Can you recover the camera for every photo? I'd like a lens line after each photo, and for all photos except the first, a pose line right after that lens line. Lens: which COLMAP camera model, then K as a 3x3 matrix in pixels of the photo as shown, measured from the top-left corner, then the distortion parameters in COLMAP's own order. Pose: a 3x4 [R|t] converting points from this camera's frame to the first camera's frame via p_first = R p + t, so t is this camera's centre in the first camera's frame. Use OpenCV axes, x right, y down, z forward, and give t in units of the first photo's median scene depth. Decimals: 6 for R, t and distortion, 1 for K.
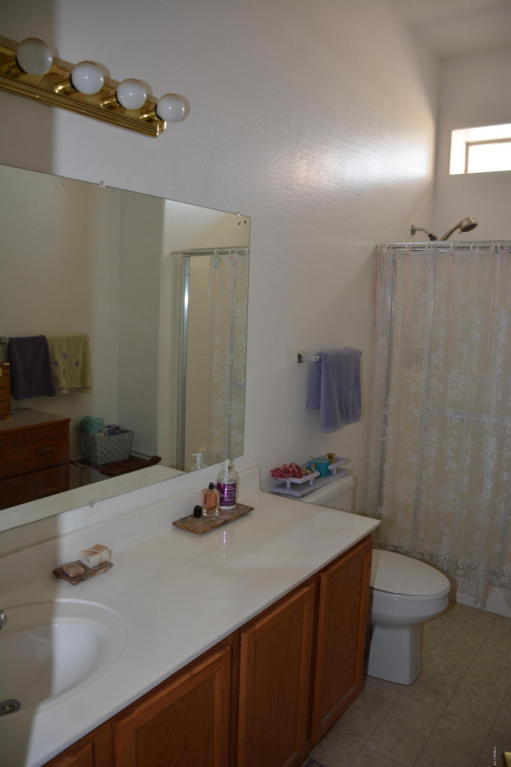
lens RADIAL K [[592.0, 0, 254.7], [0, 592.0, 382.7], [0, 0, 1]] dist [-0.151140, 0.087431]
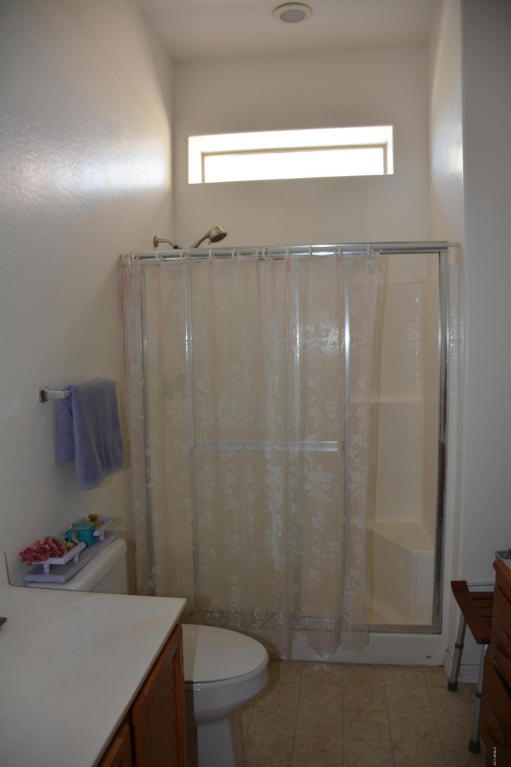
lens RADIAL K [[592.0, 0, 258.4], [0, 592.0, 385.7], [0, 0, 1]] dist [-0.151140, 0.087431]
pose [[0.883168, -0.077094, 0.462679, -0.019593], [0.102946, 0.994209, -0.030845, -0.002921], [-0.457621, 0.074872, 0.885989, 0.198095]]
